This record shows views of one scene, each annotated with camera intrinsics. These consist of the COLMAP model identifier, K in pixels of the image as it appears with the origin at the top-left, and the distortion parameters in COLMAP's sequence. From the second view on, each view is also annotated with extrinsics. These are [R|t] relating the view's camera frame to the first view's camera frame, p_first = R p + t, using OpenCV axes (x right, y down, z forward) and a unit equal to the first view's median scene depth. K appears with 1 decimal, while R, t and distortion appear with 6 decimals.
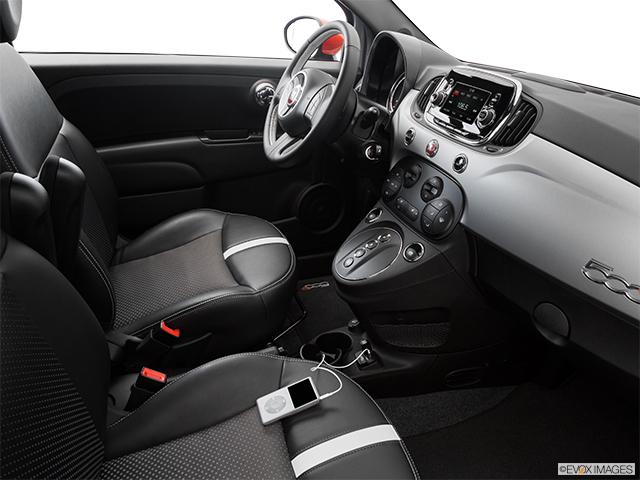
lens RADIAL K [[482.7, 0, 320.0], [0, 482.7, 240.0], [0, 0, 1]] dist [-0.130915, 0.067326]
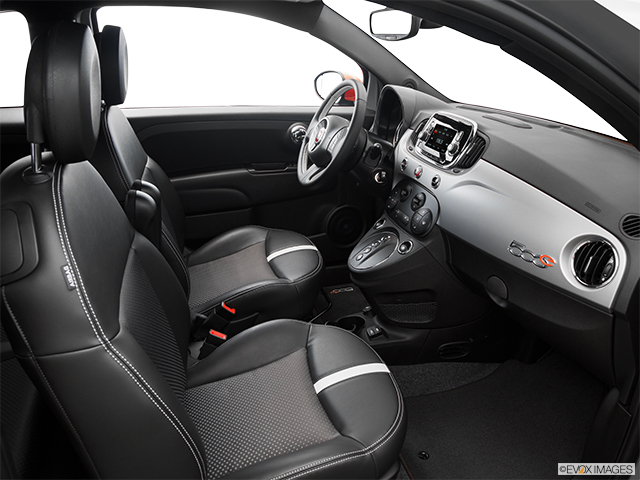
lens RADIAL K [[482.7, 0, 320.0], [0, 482.7, 240.0], [0, 0, 1]] dist [-0.130915, 0.067326]
pose [[0.996674, -0.011071, -0.080736, 0.052714], [0.005589, 0.997682, -0.067818, 0.079420], [0.081300, 0.067141, 0.994426, -0.317635]]
